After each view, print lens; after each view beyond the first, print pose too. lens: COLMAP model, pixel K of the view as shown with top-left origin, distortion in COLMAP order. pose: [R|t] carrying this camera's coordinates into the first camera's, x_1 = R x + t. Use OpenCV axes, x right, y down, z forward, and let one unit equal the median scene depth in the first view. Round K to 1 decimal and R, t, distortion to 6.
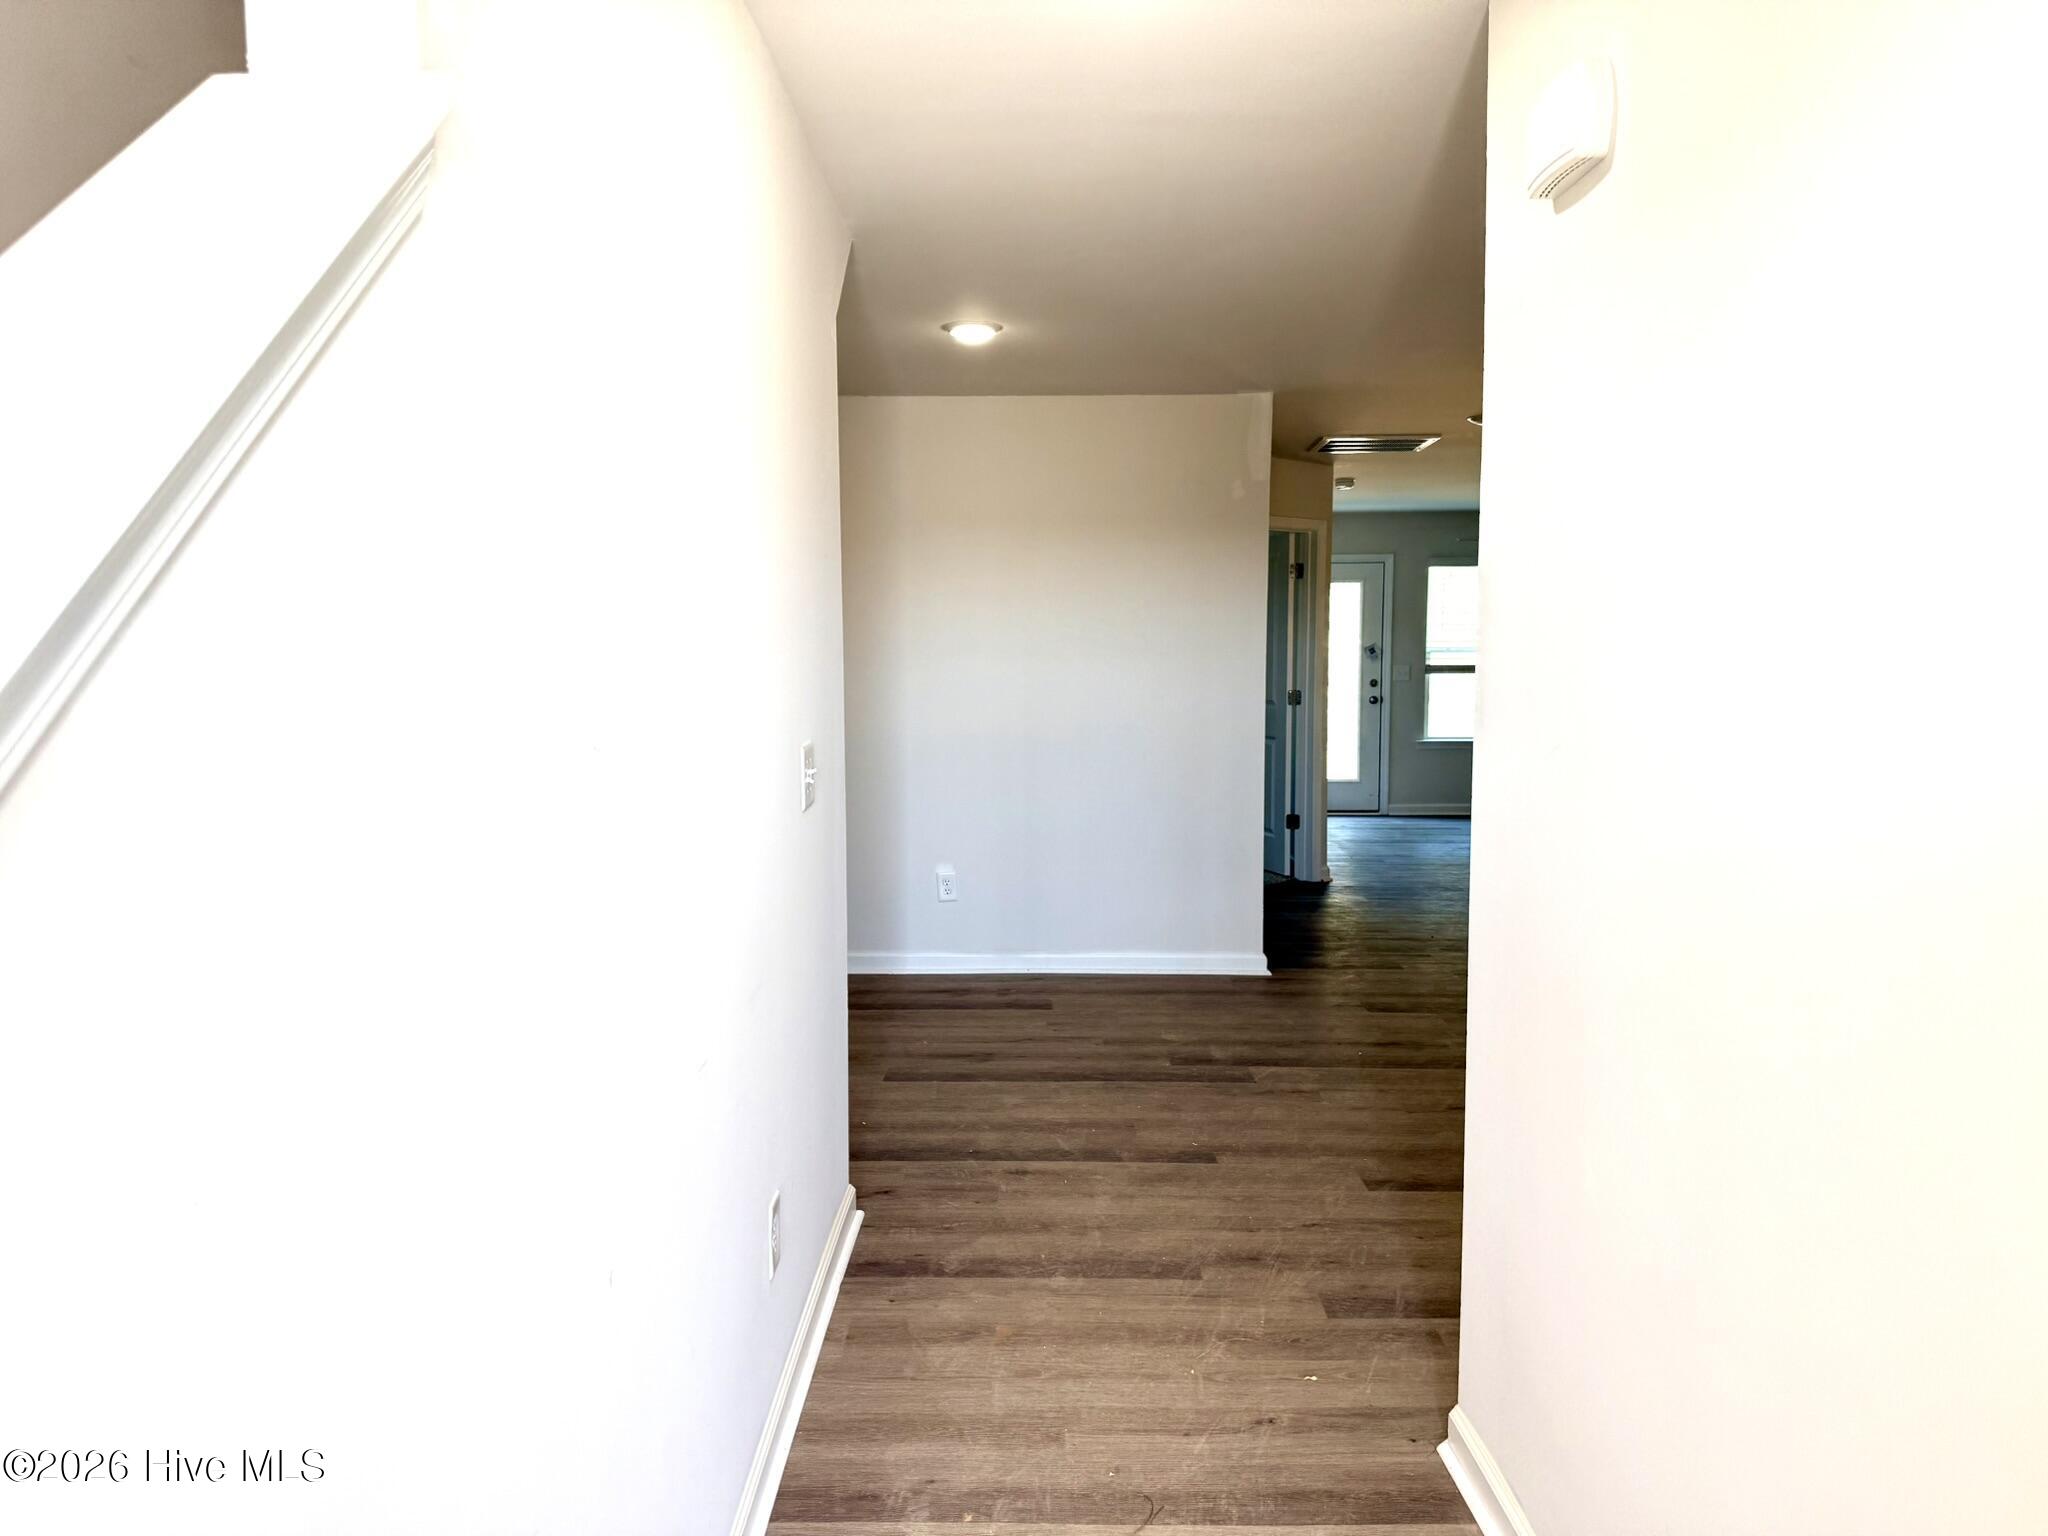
lens RADIAL K [[1433.3, 0, 1024.1], [0, 1433.3, 766.2], [0, 0, 1]] dist [0.001572, 0.000197]
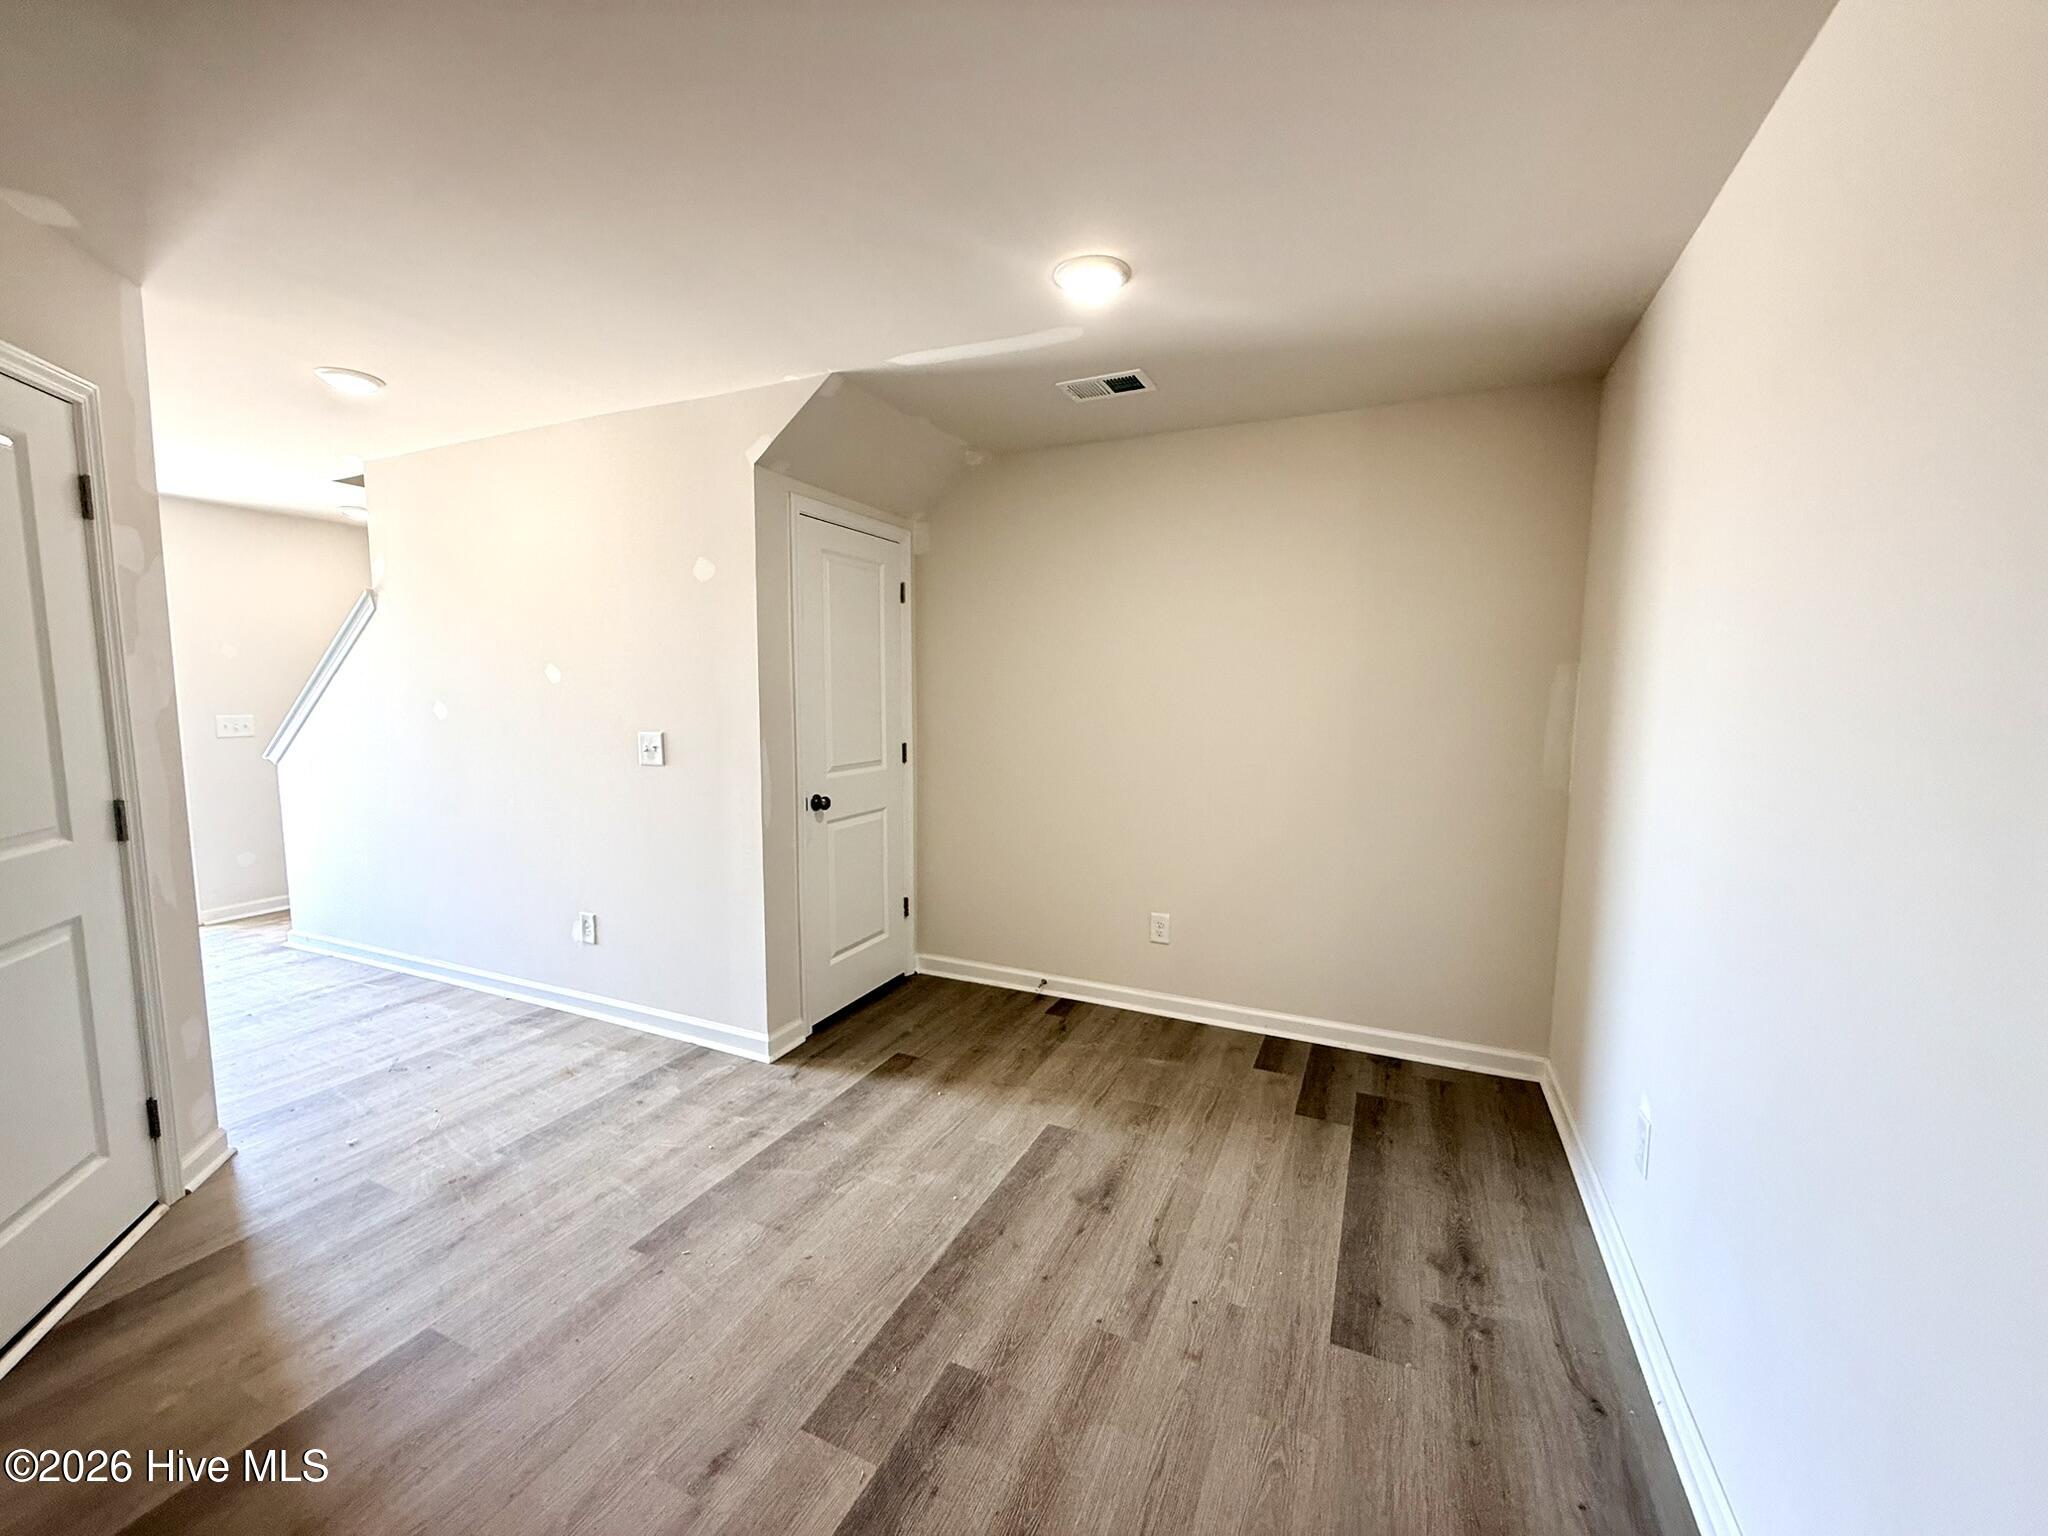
lens RADIAL K [[819.9, 0, 1027.9], [0, 819.9, 767.1], [0, 0, 1]] dist [-0.000159, 0.000066]
pose [[-0.410070, 0.097217, -0.906858, 0.439086], [-0.079331, 0.986733, 0.141653, -0.117071], [0.908597, 0.130030, -0.396917, 1.279218]]
